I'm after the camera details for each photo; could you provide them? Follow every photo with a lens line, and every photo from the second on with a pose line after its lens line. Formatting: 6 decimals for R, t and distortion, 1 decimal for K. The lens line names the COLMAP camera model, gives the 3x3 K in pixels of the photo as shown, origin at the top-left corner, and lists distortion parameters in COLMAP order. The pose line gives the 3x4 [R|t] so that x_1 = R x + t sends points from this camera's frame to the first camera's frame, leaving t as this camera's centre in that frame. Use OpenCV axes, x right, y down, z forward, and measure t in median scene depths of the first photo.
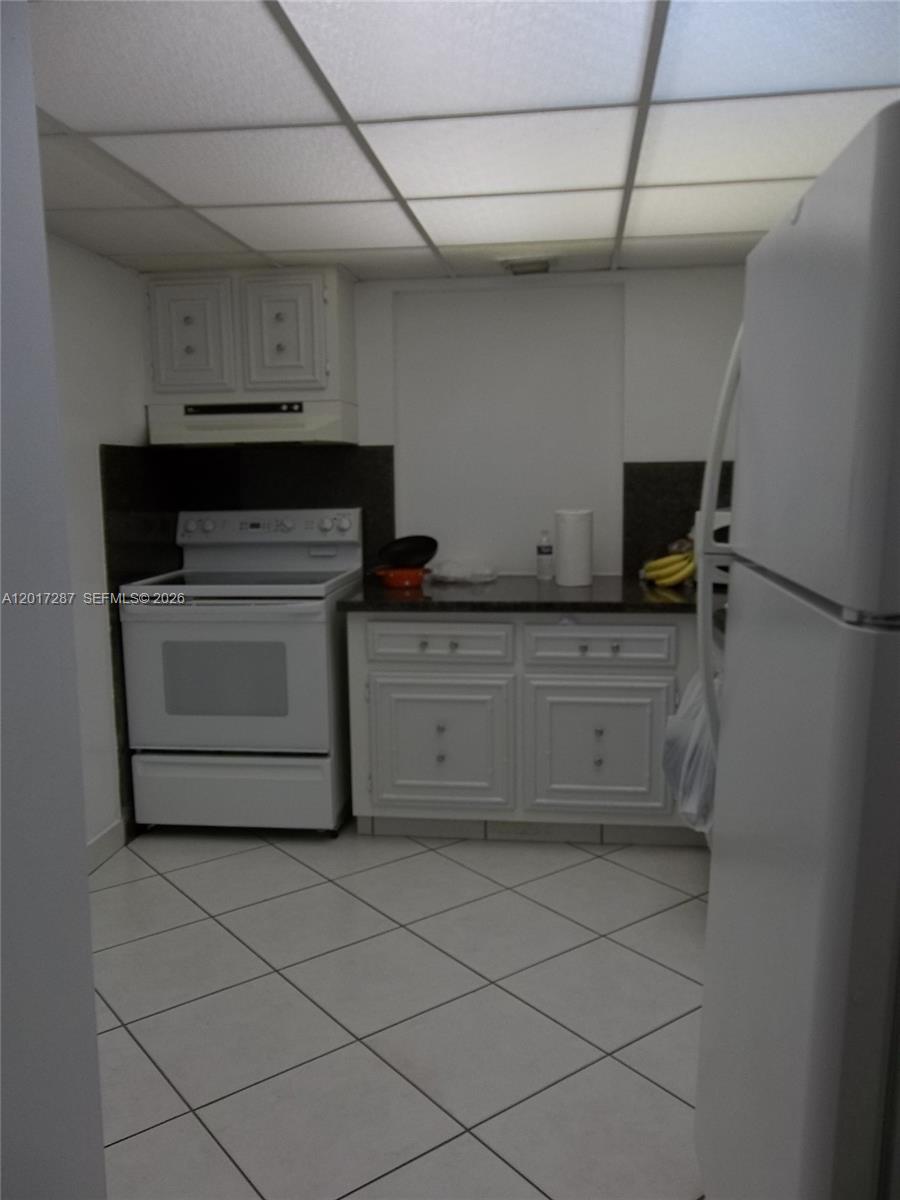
lens RADIAL K [[989.7, 0, 450.1], [0, 989.7, 599.2], [0, 0, 1]] dist [-0.006291, 0.019363]
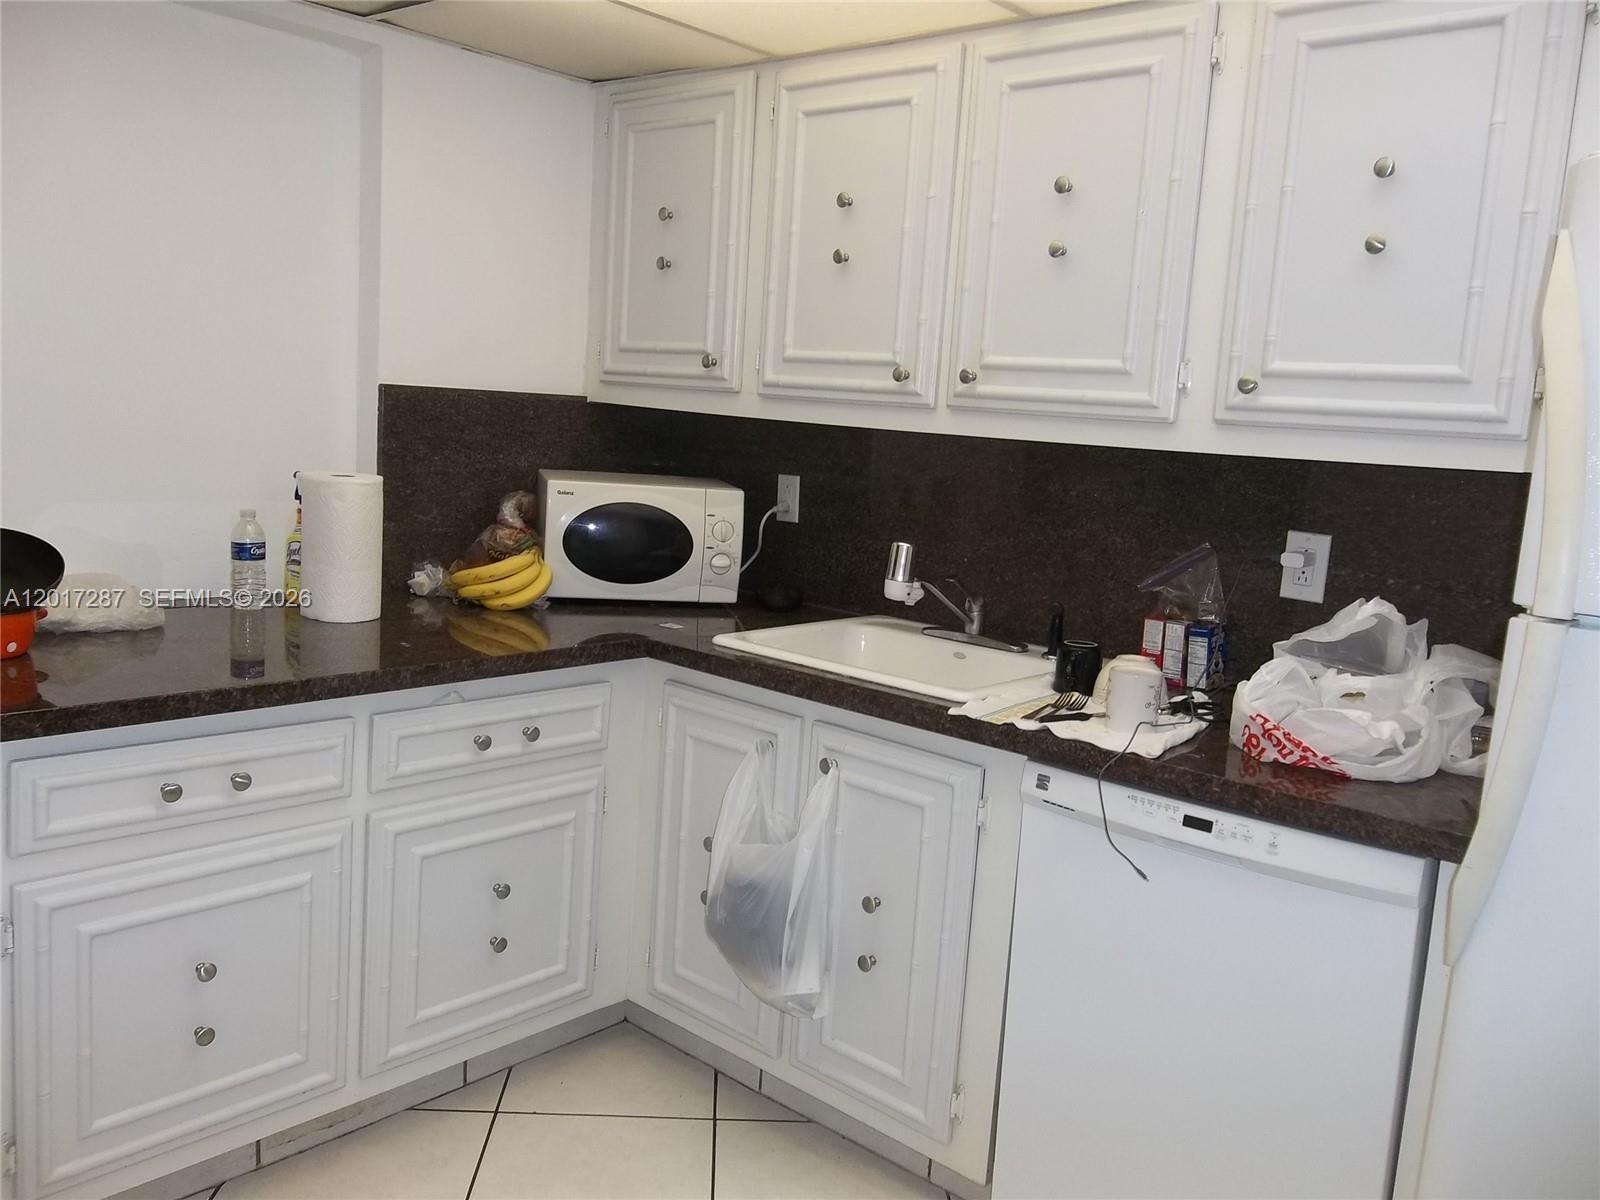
lens RADIAL K [[1319.6, 0, 800.8], [0, 1319.6, 602.8], [0, 0, 1]] dist [-0.006291, 0.019363]
pose [[0.564571, -0.073307, 0.822122, -0.331882], [0.040040, 0.997308, 0.061431, -0.059580], [-0.824413, -0.001764, 0.565987, 0.442373]]
